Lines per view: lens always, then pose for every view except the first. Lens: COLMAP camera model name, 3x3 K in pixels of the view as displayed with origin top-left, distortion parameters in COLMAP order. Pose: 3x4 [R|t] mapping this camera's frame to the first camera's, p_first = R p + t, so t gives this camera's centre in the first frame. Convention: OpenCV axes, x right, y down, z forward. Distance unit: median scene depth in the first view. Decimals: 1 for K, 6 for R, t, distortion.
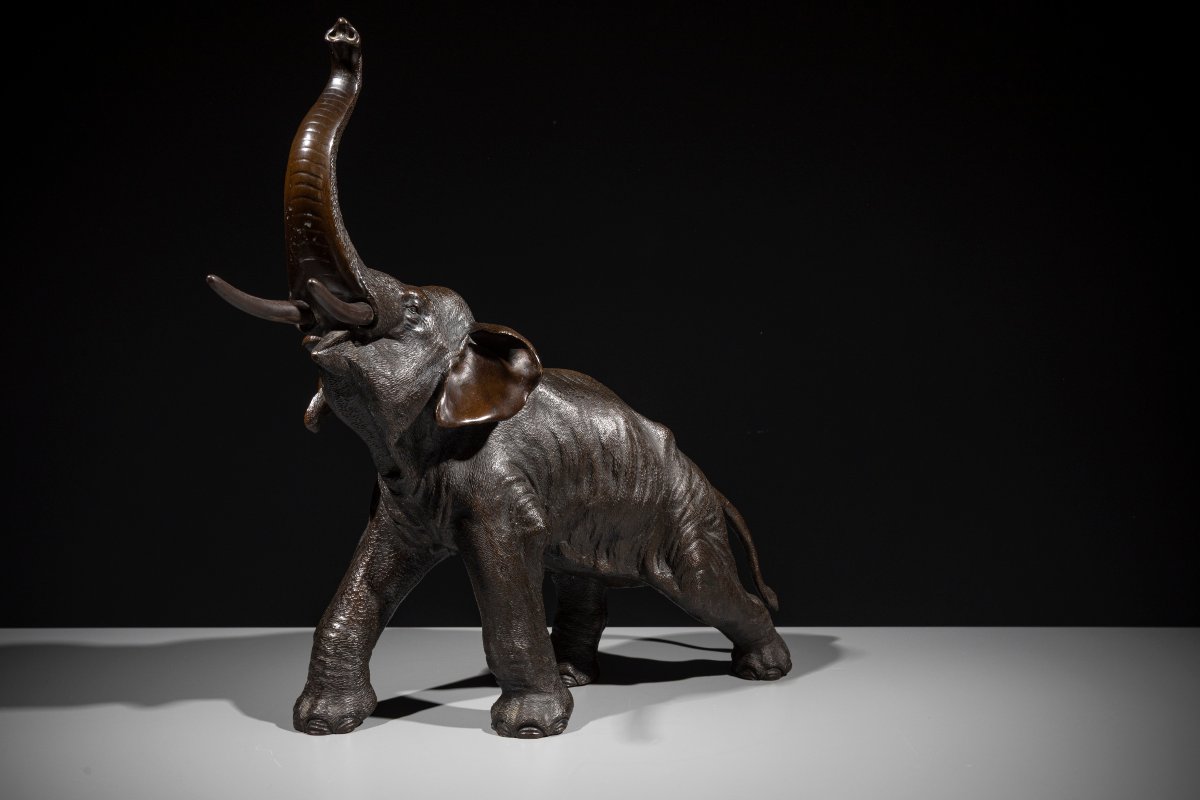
lens RADIAL K [[1176.7, 0, 606.9], [0, 1176.7, 398.3], [0, 0, 1]] dist [0.046035, 0.020273]
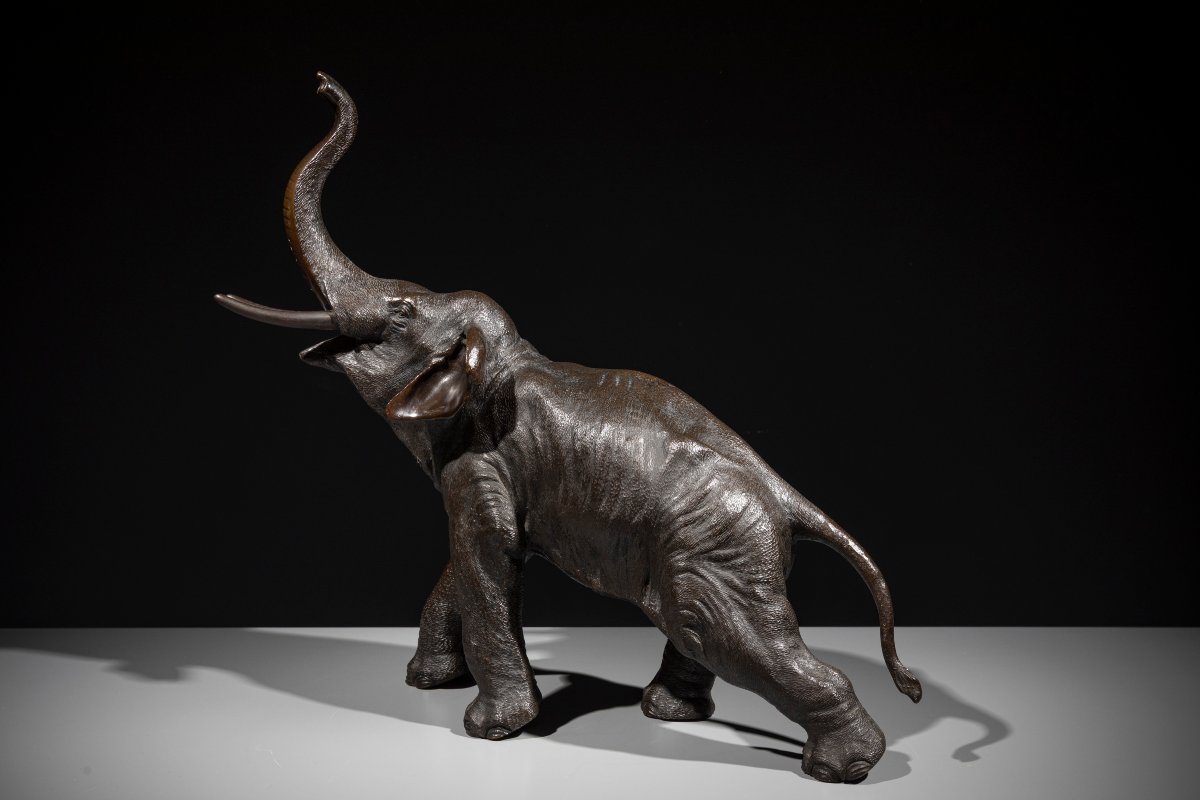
lens RADIAL K [[1176.7, 0, 606.9], [0, 1176.7, 398.3], [0, 0, 1]] dist [0.046035, 0.020273]
pose [[0.512382, 0.023259, -0.858442, 0.875005], [-0.032653, 0.999438, 0.007590, -0.010691], [0.858136, 0.024141, 0.512854, 0.595110]]
